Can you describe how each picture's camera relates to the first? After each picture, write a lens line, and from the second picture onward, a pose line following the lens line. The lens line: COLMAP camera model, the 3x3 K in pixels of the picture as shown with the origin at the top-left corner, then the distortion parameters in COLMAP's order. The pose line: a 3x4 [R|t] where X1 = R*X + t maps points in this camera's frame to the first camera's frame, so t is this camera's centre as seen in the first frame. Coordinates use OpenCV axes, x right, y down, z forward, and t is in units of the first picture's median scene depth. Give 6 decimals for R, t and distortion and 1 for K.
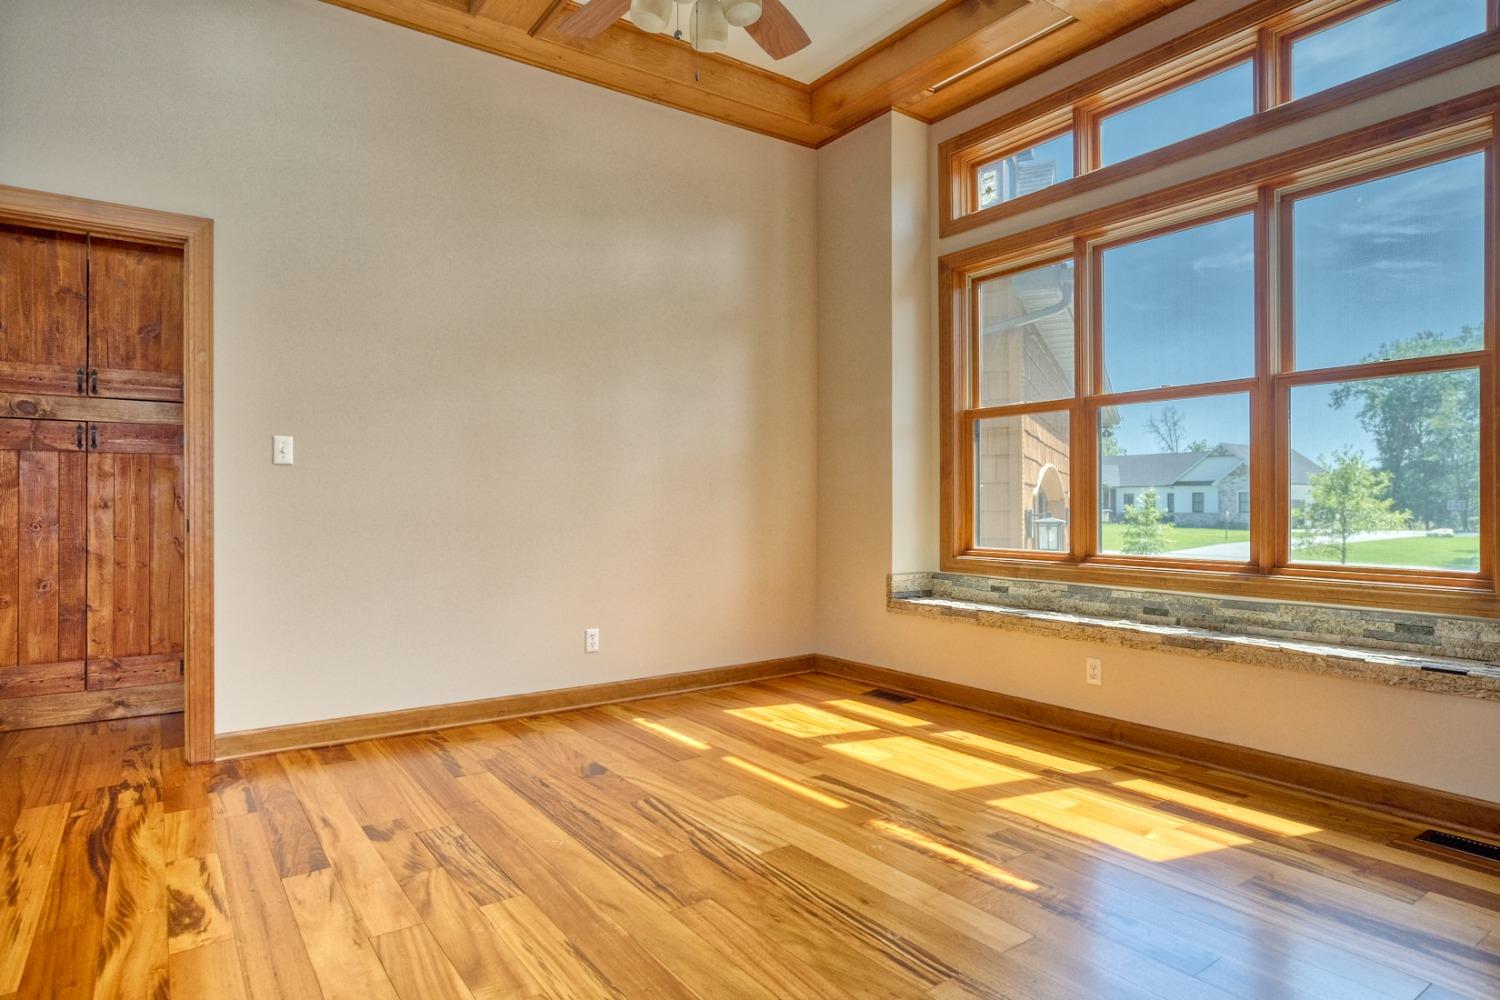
lens RADIAL K [[855.8, 0, 754.2], [0, 855.8, 501.6], [0, 0, 1]] dist [0.014080, -0.000508]
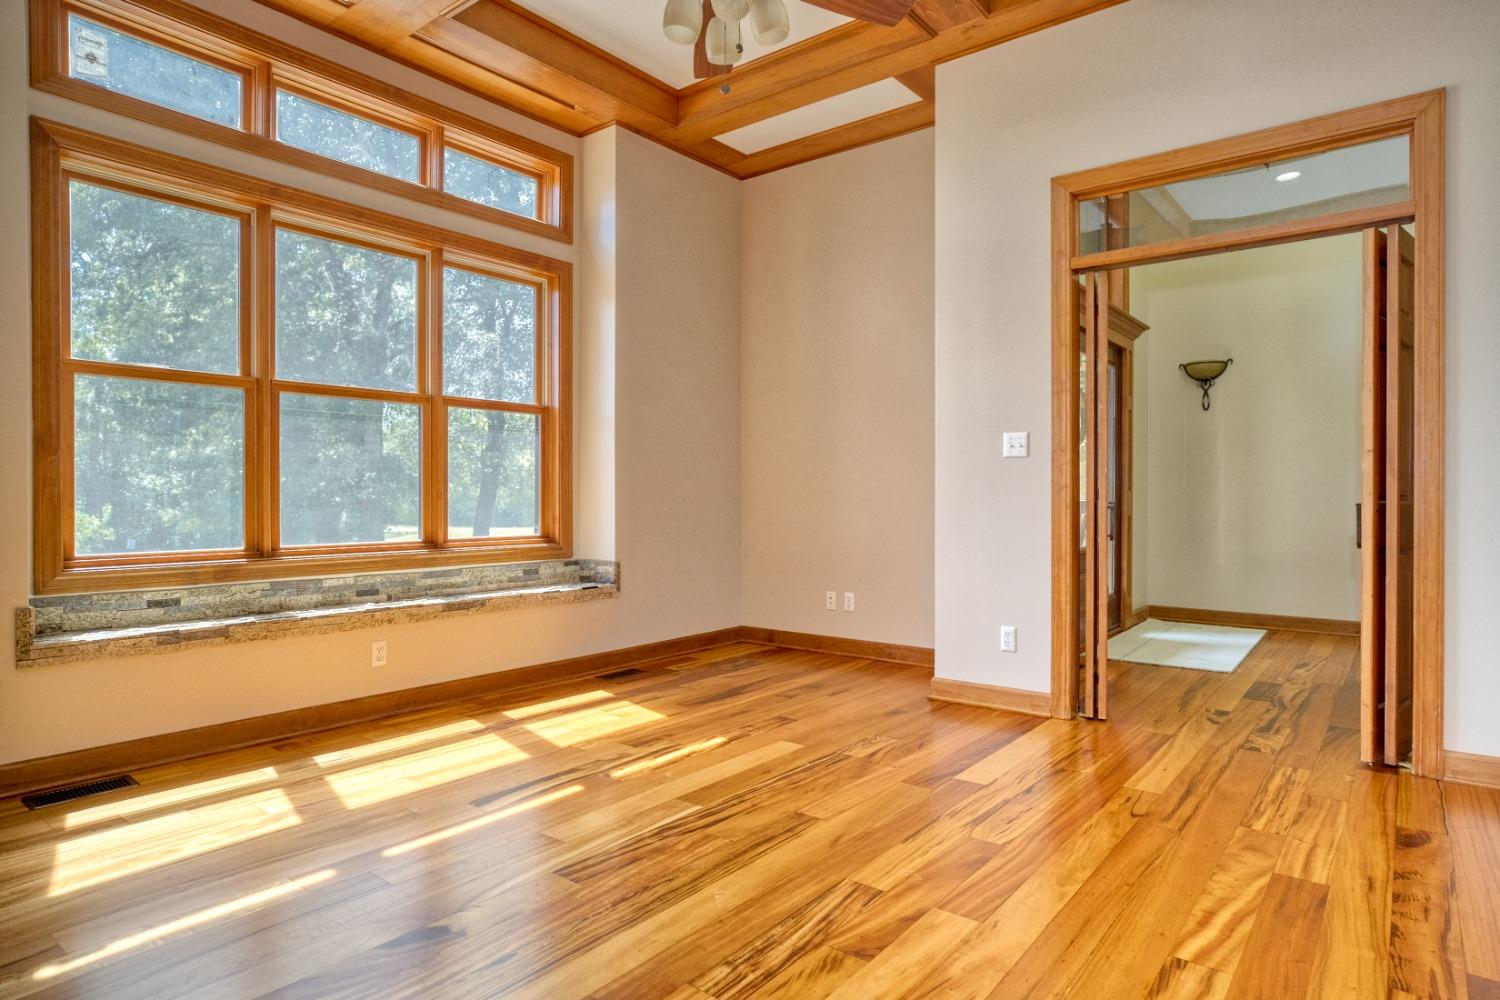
lens RADIAL K [[855.8, 0, 754.8], [0, 855.8, 499.7], [0, 0, 1]] dist [0.014080, -0.000508]
pose [[-0.273891, -0.000122, 0.961761, -0.741853], [-0.002999, 0.999995, -0.000728, 0.009154], [-0.961756, -0.003084, -0.273890, 0.850097]]
